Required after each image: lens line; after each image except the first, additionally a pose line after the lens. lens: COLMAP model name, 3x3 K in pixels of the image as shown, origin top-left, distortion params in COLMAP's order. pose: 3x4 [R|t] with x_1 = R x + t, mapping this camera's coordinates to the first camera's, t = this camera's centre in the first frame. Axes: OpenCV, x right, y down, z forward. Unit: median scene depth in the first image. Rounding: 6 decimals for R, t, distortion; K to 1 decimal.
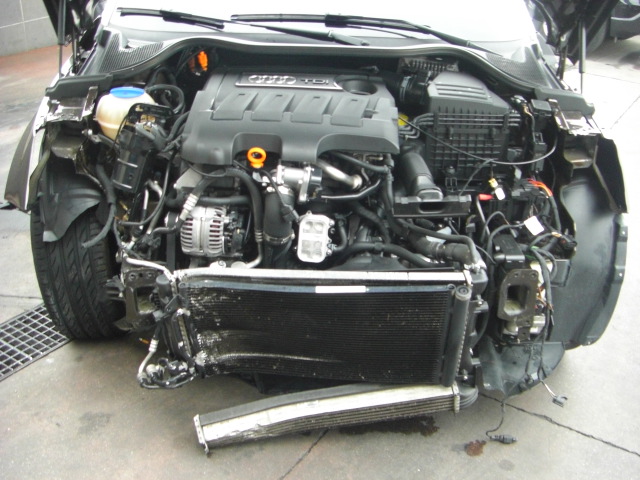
lens RADIAL K [[718.1, 0, 320.0], [0, 718.1, 240.0], [0, 0, 1]] dist [-0.177772, 0.124257]
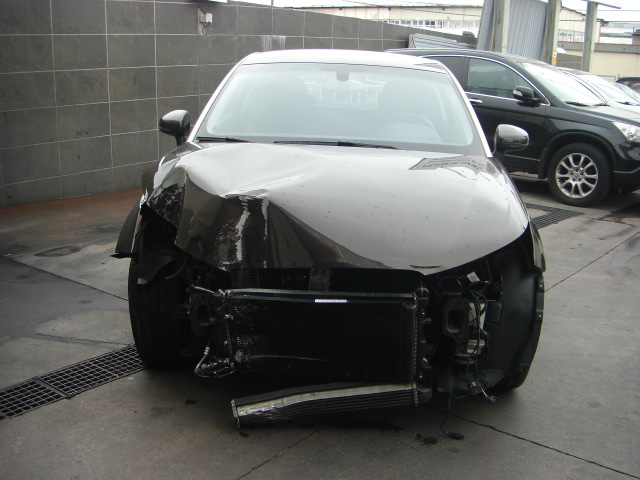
lens RADIAL K [[739.2, 0, 320.0], [0, 739.2, 240.0], [0, 0, 1]] dist [-0.242194, 0.188788]
pose [[0.995816, 0.021198, -0.088892, 0.124916], [-0.041580, 0.971307, -0.234165, 0.271512], [0.081378, 0.236881, 0.968125, -0.491950]]
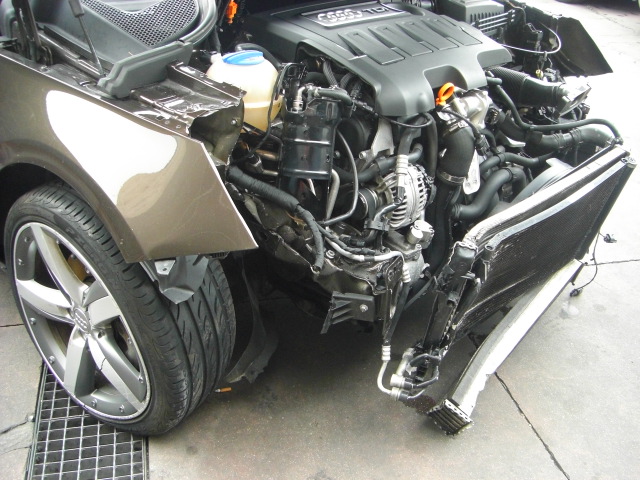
lens RADIAL K [[718.1, 0, 320.0], [0, 718.1, 240.0], [0, 0, 1]] dist [-0.177772, 0.124257]
pose [[0.692715, -0.367904, 0.620316, -0.751158], [0.321620, 0.927427, 0.190891, -0.152269], [-0.645528, 0.067273, 0.760768, 0.420795]]
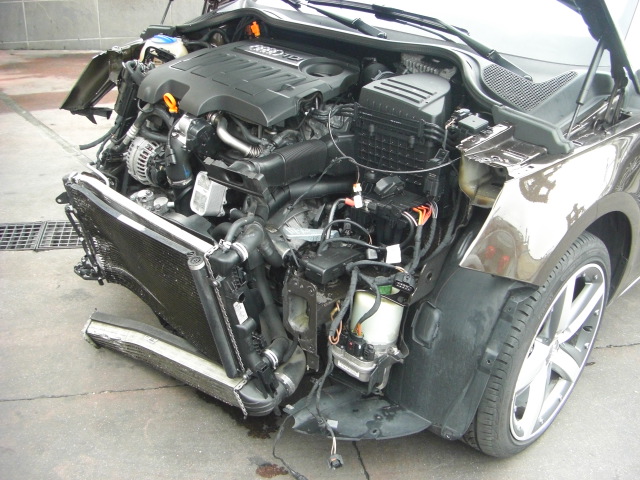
lens RADIAL K [[718.1, 0, 320.0], [0, 718.1, 240.0], [0, 0, 1]] dist [-0.177772, 0.124257]
pose [[0.712575, 0.307083, -0.630822, 0.781986], [-0.345683, 0.936084, 0.065201, -0.063706], [0.610524, 0.171603, 0.773183, 0.308908]]
